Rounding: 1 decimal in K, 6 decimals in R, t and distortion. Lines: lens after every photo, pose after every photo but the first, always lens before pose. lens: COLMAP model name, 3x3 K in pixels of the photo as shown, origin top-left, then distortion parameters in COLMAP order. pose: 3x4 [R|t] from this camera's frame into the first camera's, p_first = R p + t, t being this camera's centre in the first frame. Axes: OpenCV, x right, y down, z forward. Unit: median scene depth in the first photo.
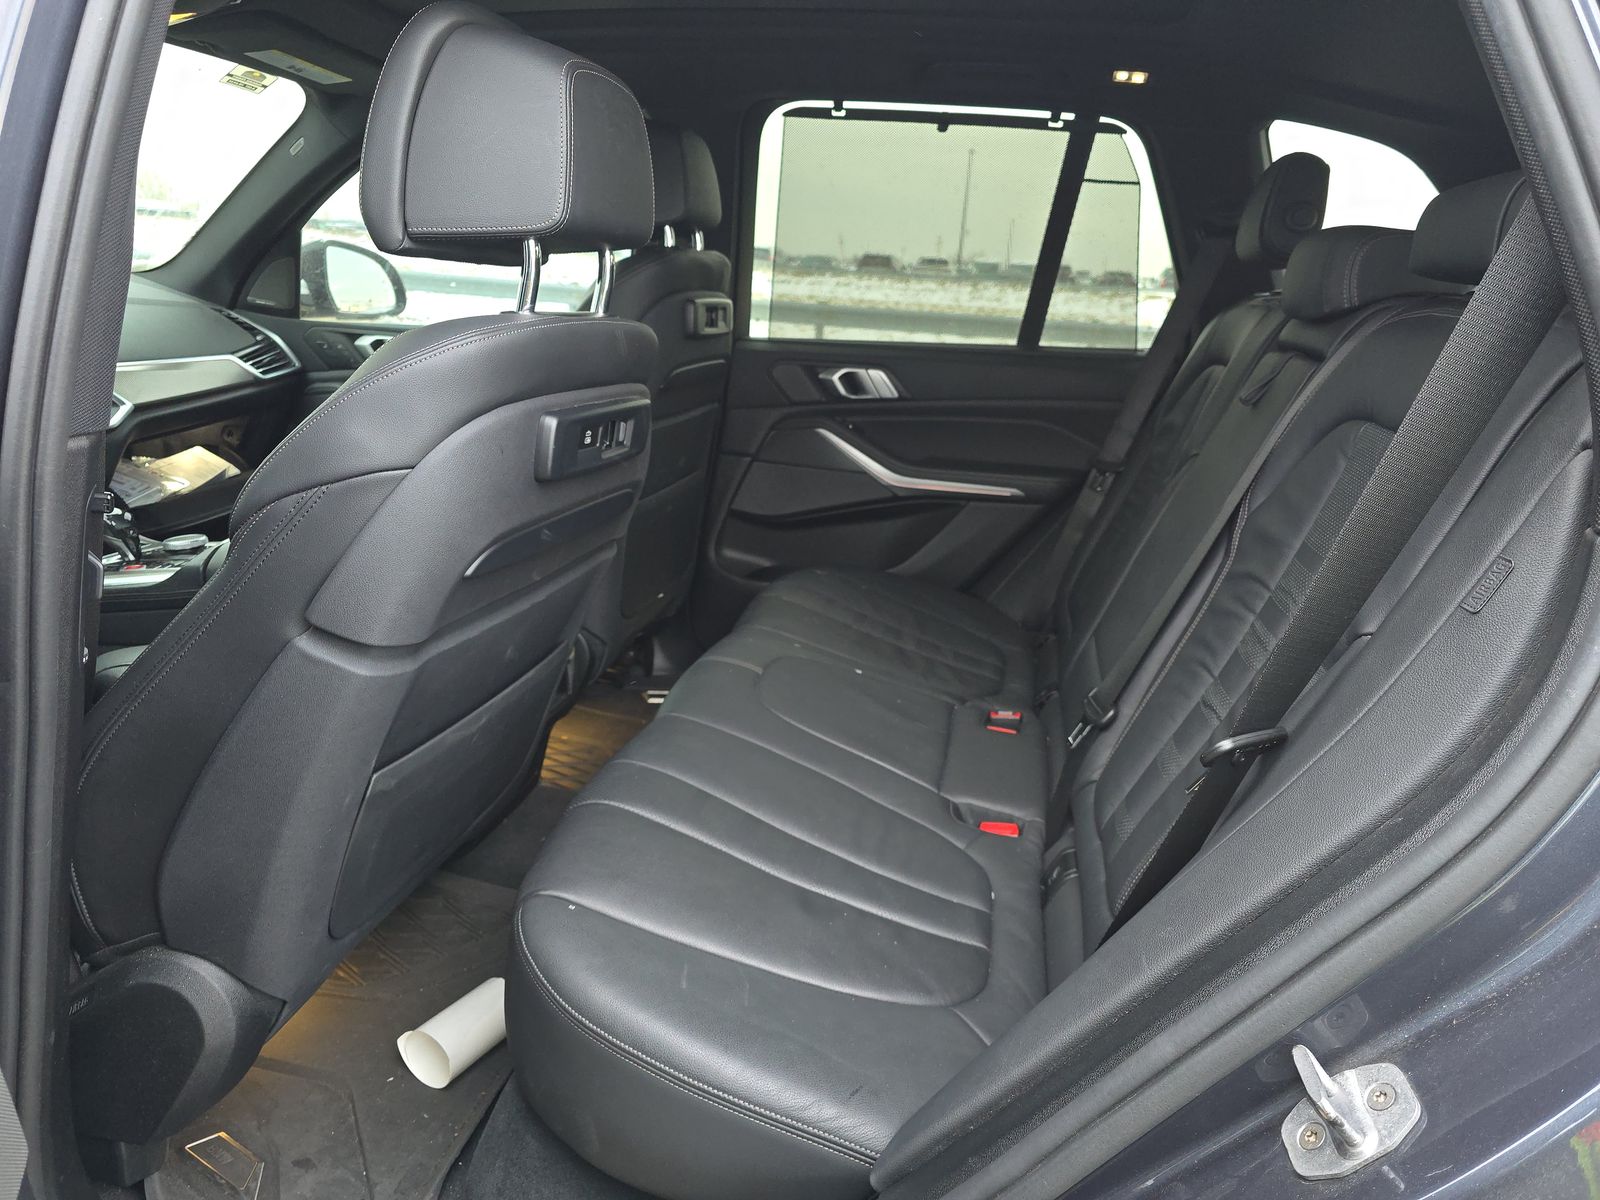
lens RADIAL K [[1090.8, 0, 800.0], [0, 1090.8, 600.0], [0, 0, 1]] dist [0.052783, -0.049233]
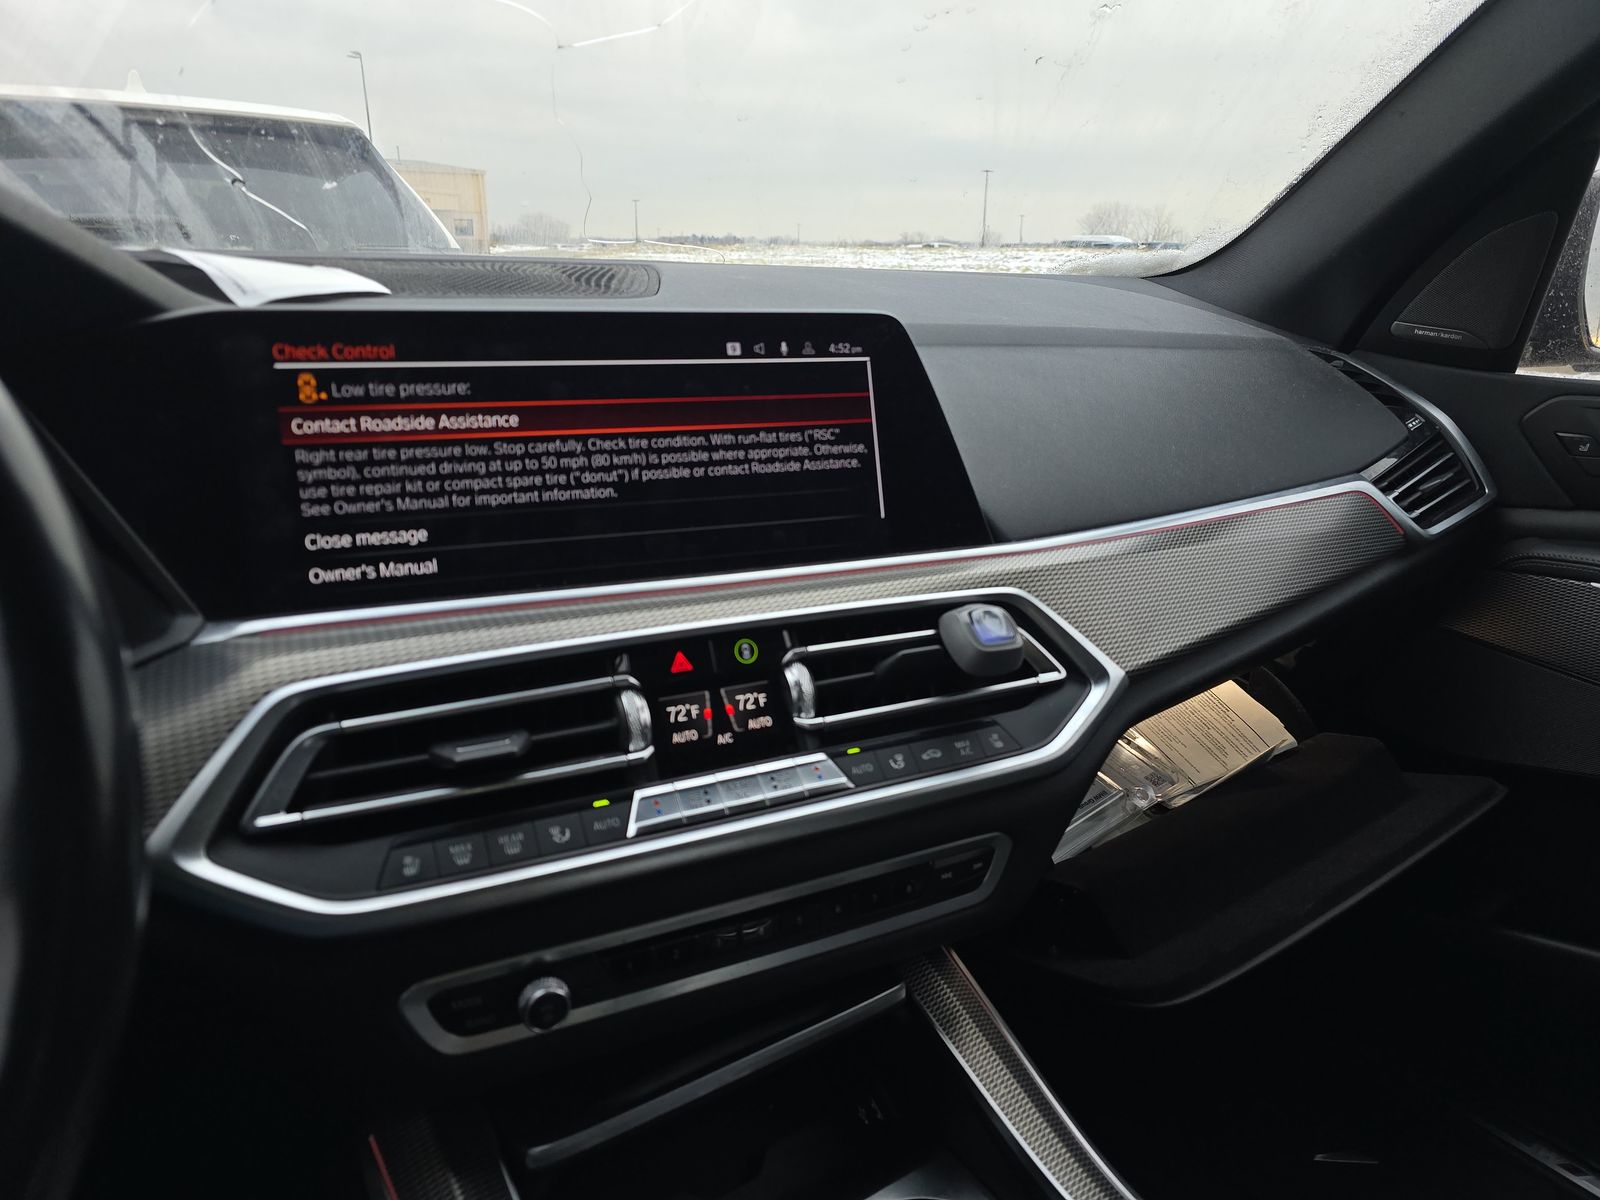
lens RADIAL K [[1090.8, 0, 800.0], [0, 1090.8, 600.0], [0, 0, 1]] dist [0.052783, -0.049233]
pose [[0.715237, 0.150343, -0.682520, -0.367554], [-0.155161, 0.986375, 0.054676, -0.162525], [0.681441, 0.066794, 0.728819, 0.563406]]
